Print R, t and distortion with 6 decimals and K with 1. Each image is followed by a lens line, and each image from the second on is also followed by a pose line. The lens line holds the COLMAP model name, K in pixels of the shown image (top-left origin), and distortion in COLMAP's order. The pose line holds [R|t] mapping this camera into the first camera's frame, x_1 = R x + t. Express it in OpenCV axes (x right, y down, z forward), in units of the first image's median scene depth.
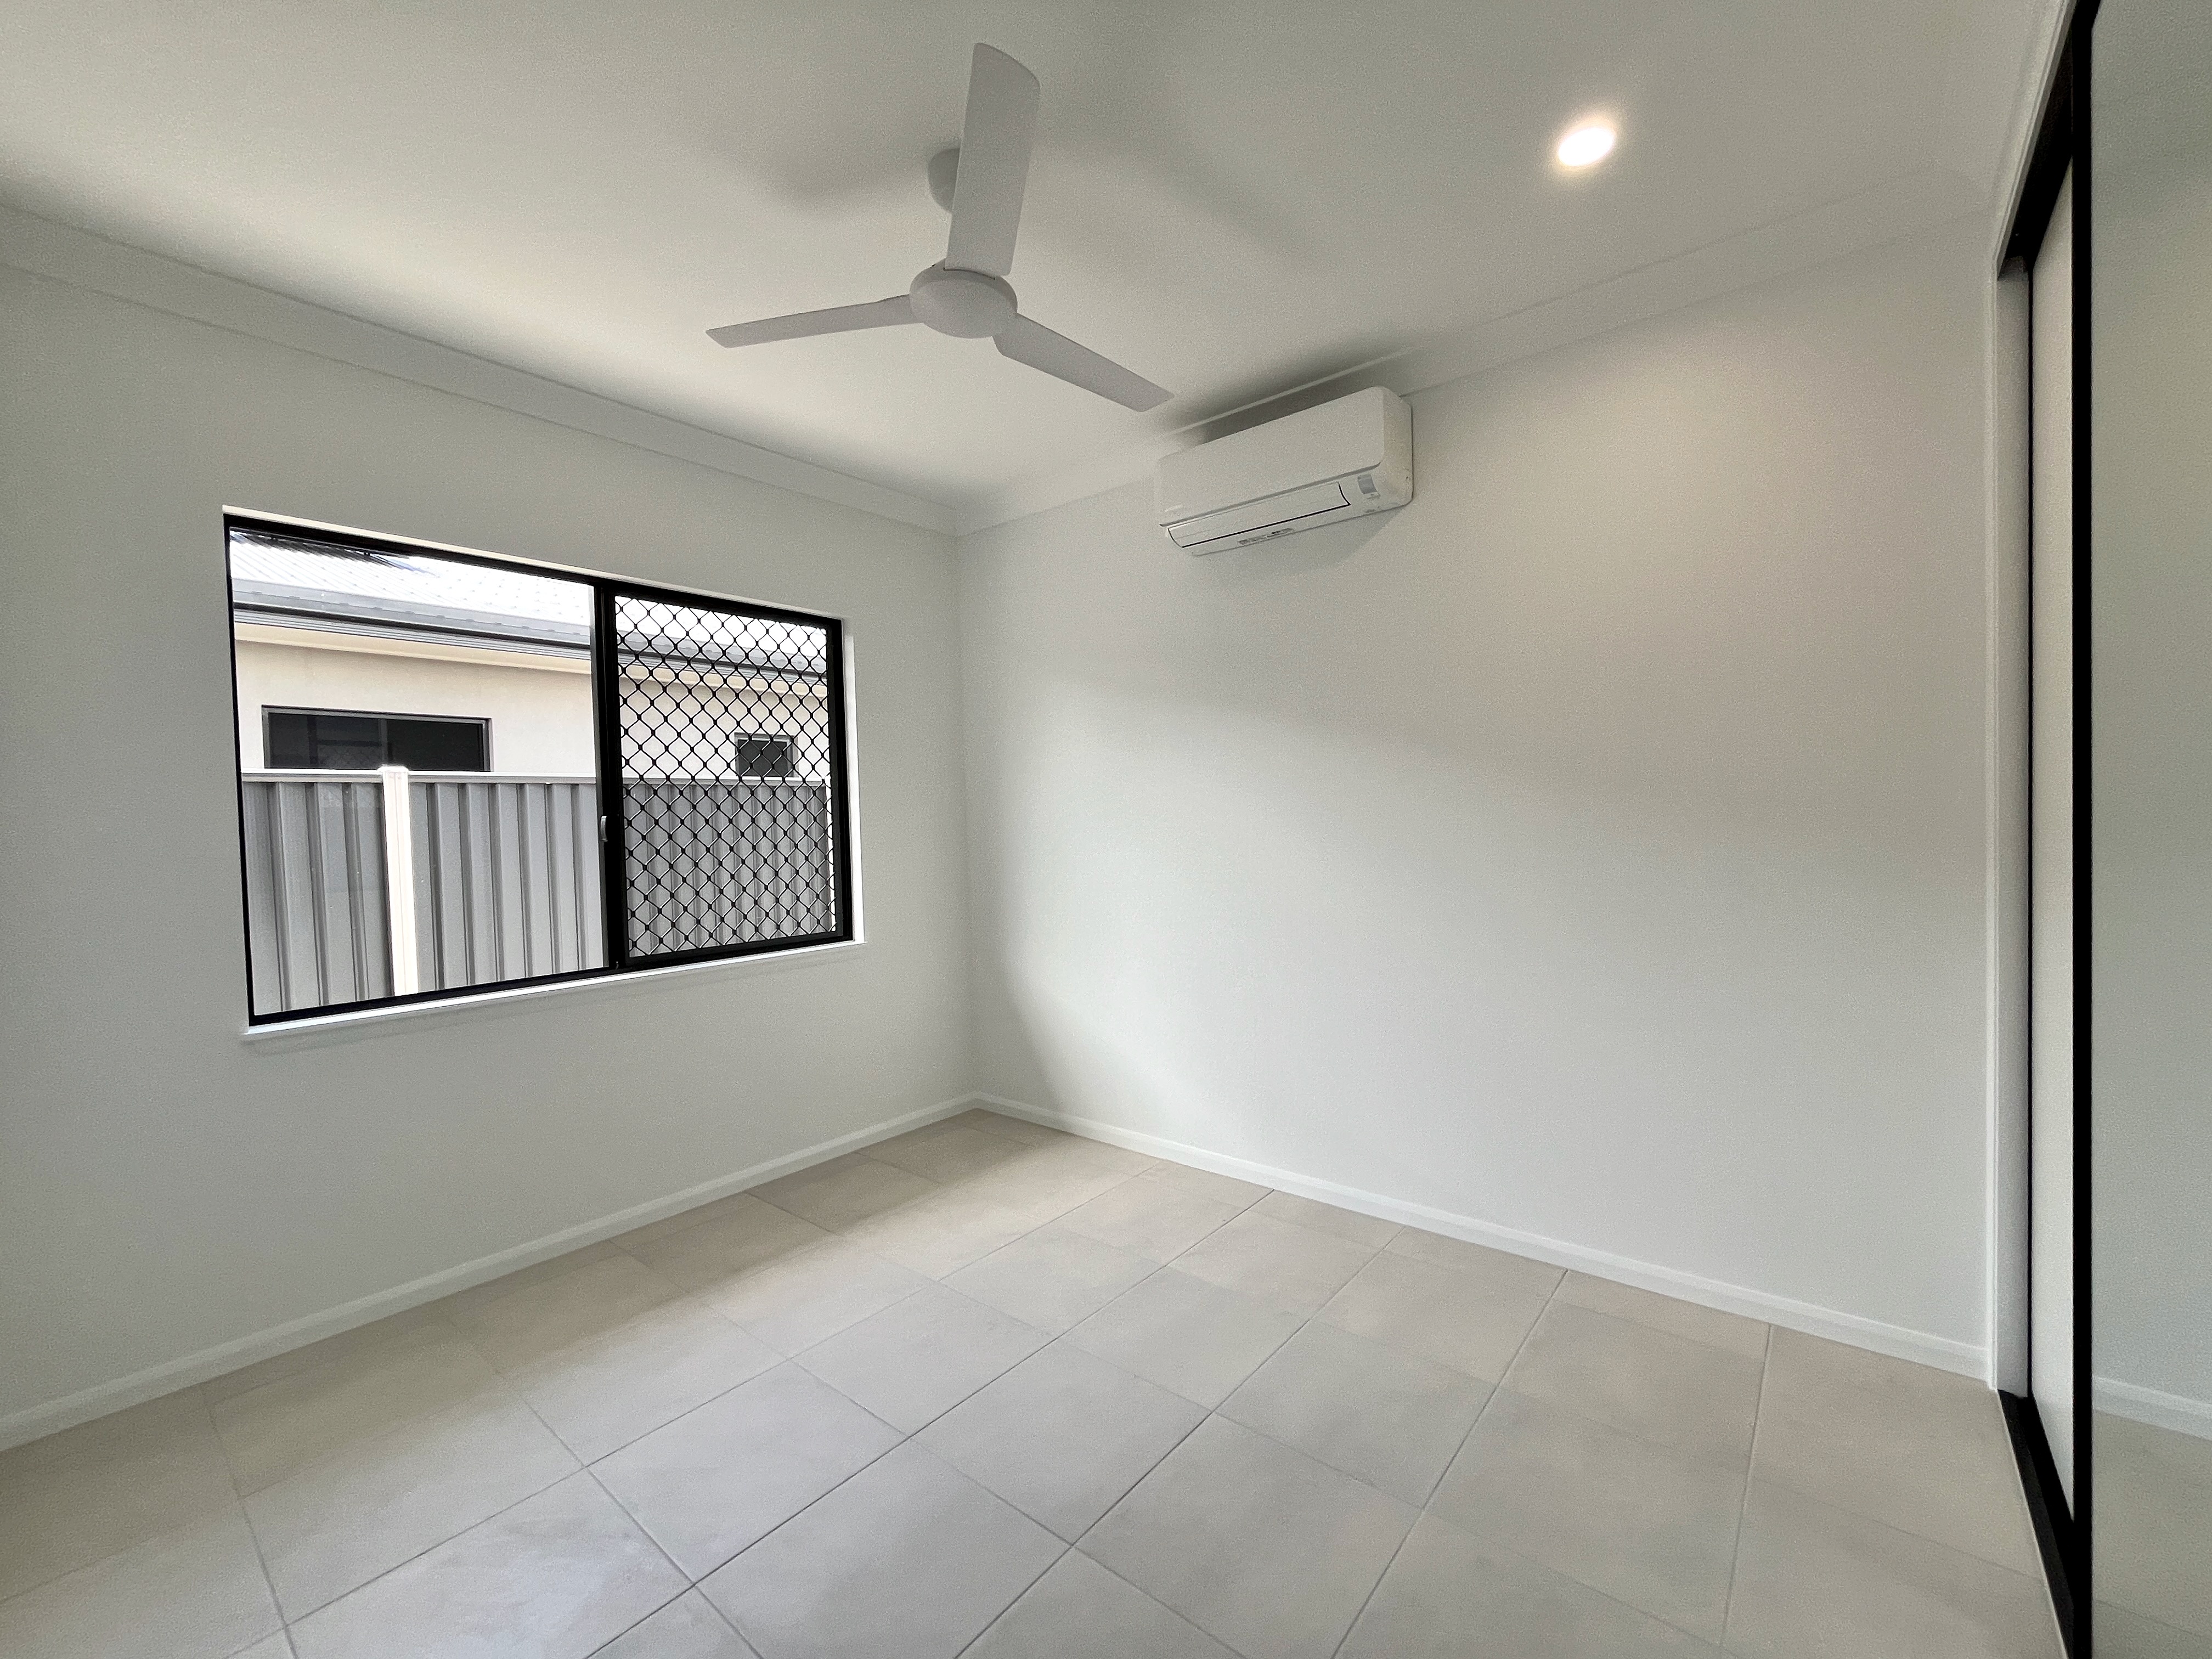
lens RADIAL K [[905.2, 0, 1108.4], [0, 905.2, 841.0], [0, 0, 1]] dist [-0.002350, 0.000163]
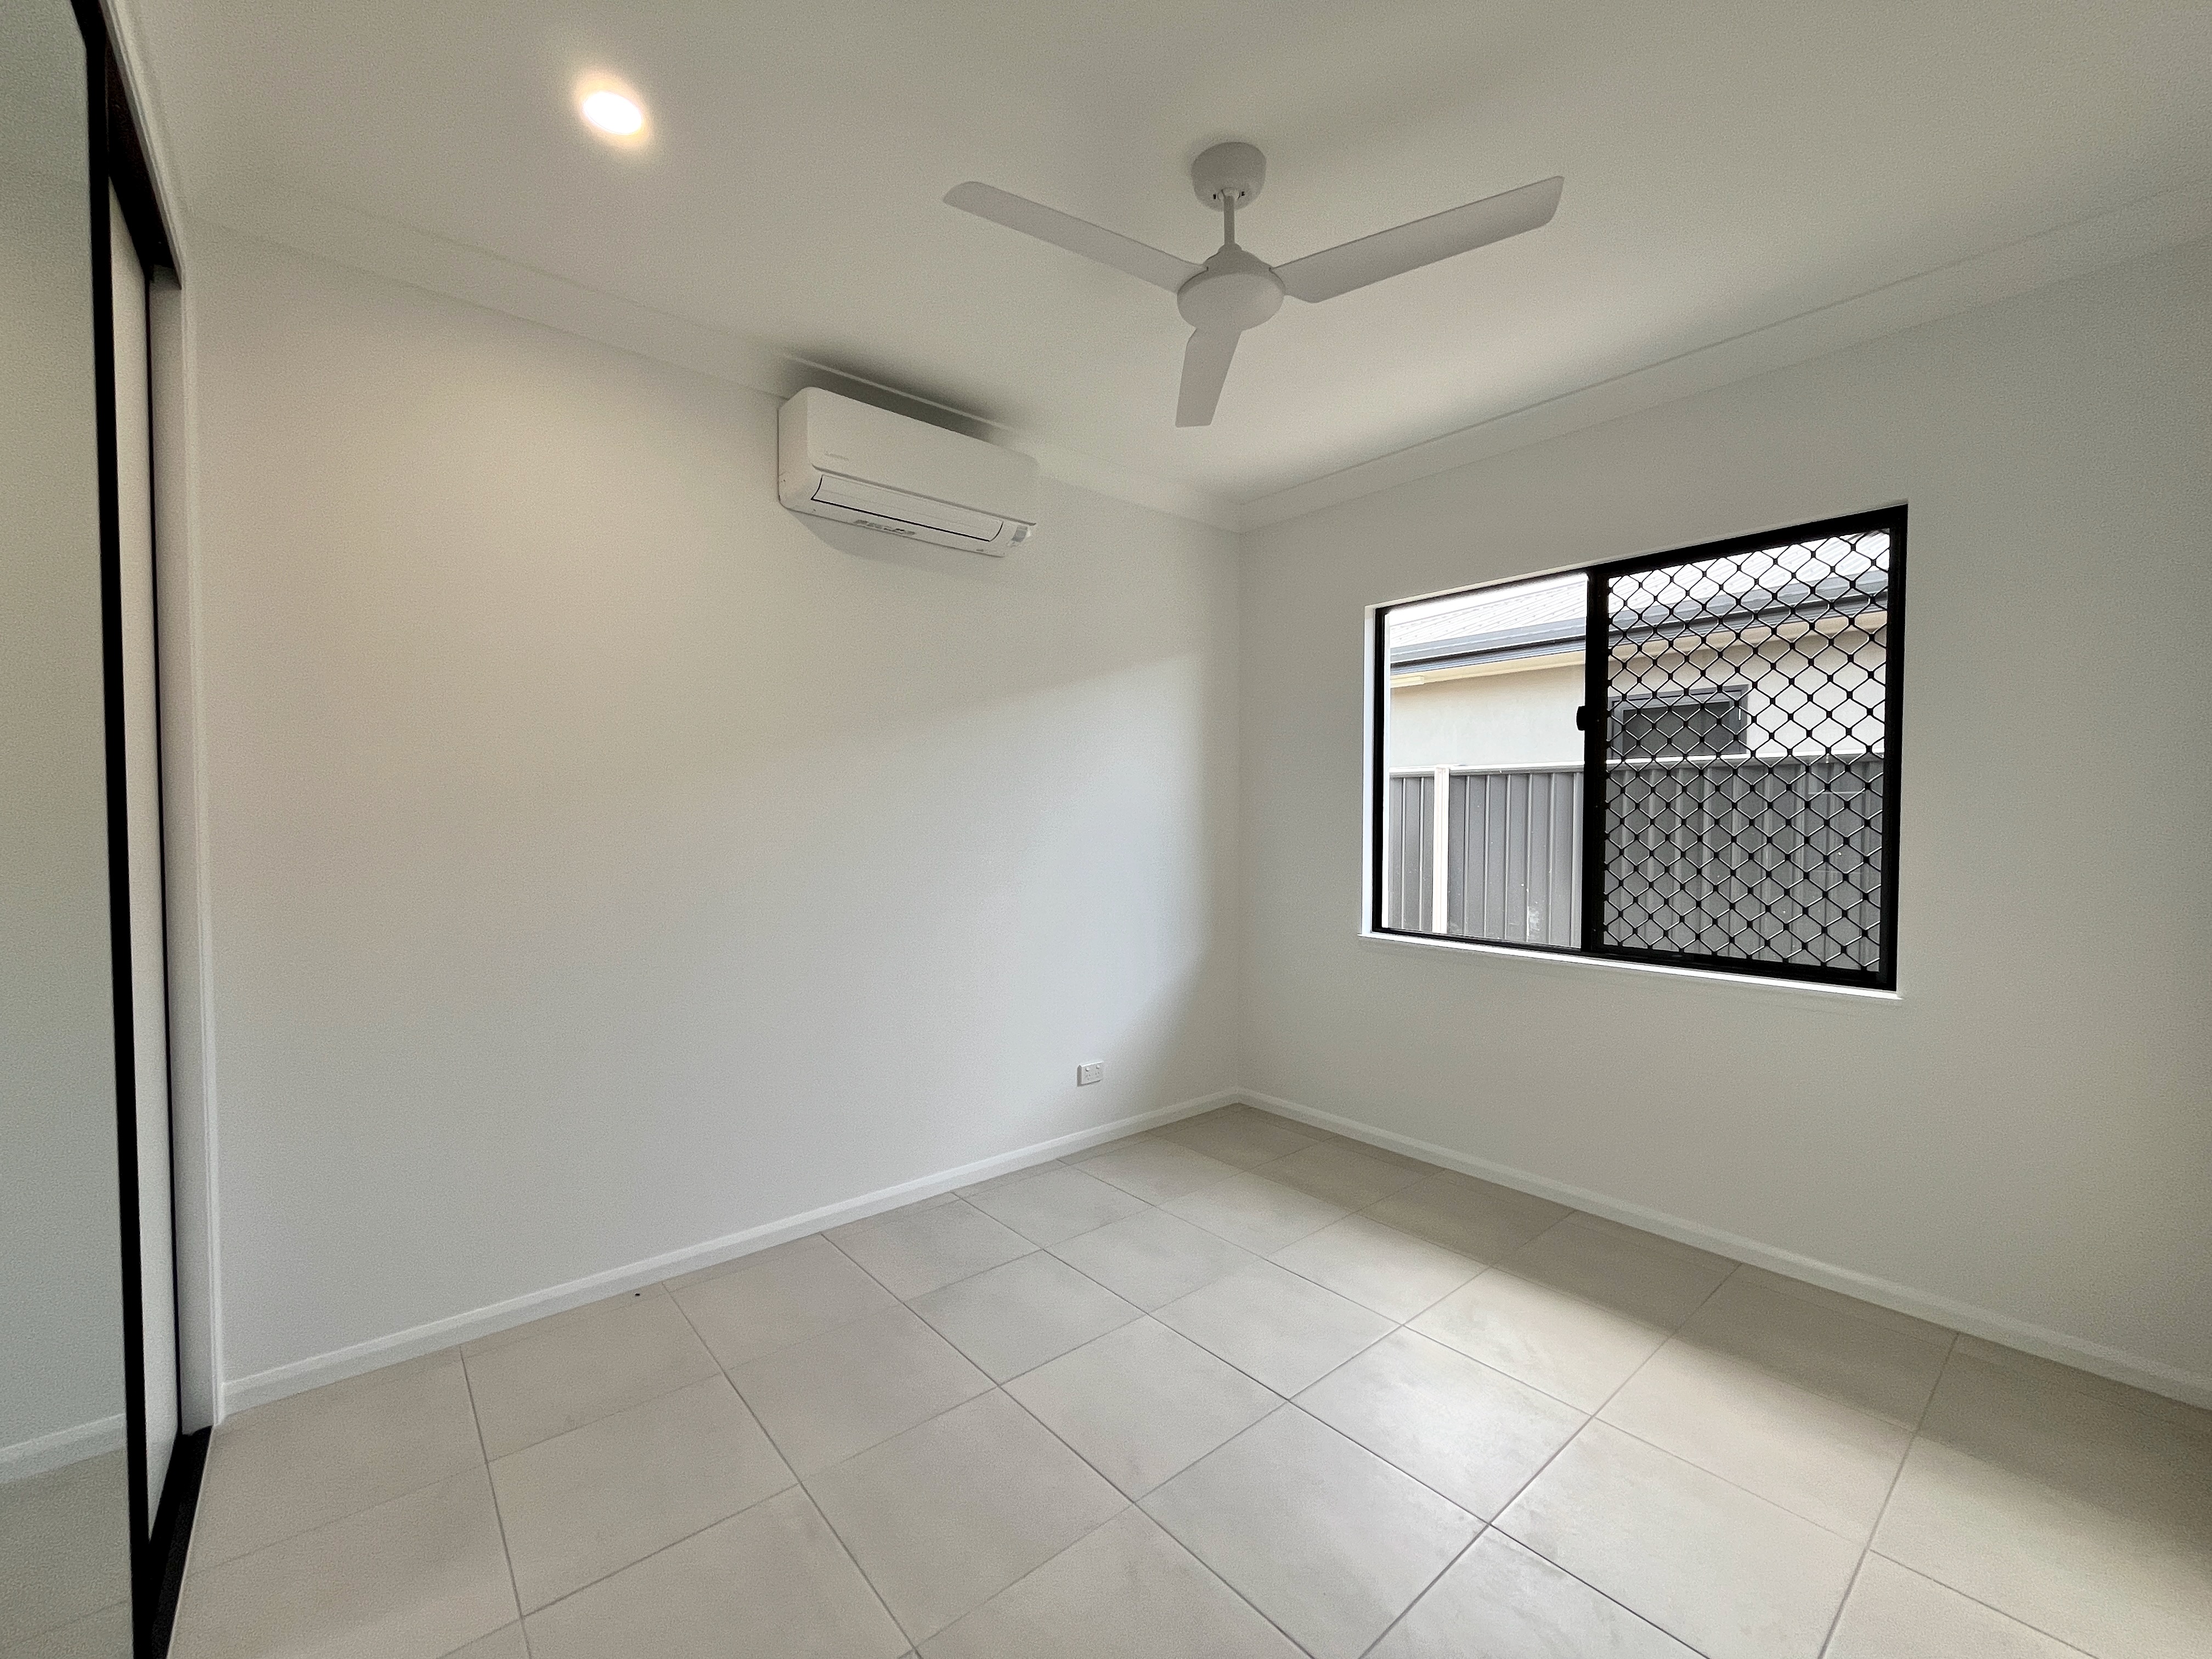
lens RADIAL K [[896.7, 0, 1112.8], [0, 896.7, 821.6], [0, 0, 1]] dist [-0.001807, -0.000087]
pose [[-0.163828, 0.032579, -0.985951, 0.515111], [-0.015956, 0.999236, 0.035669, -0.030268], [0.986360, 0.021575, -0.163183, 0.617178]]
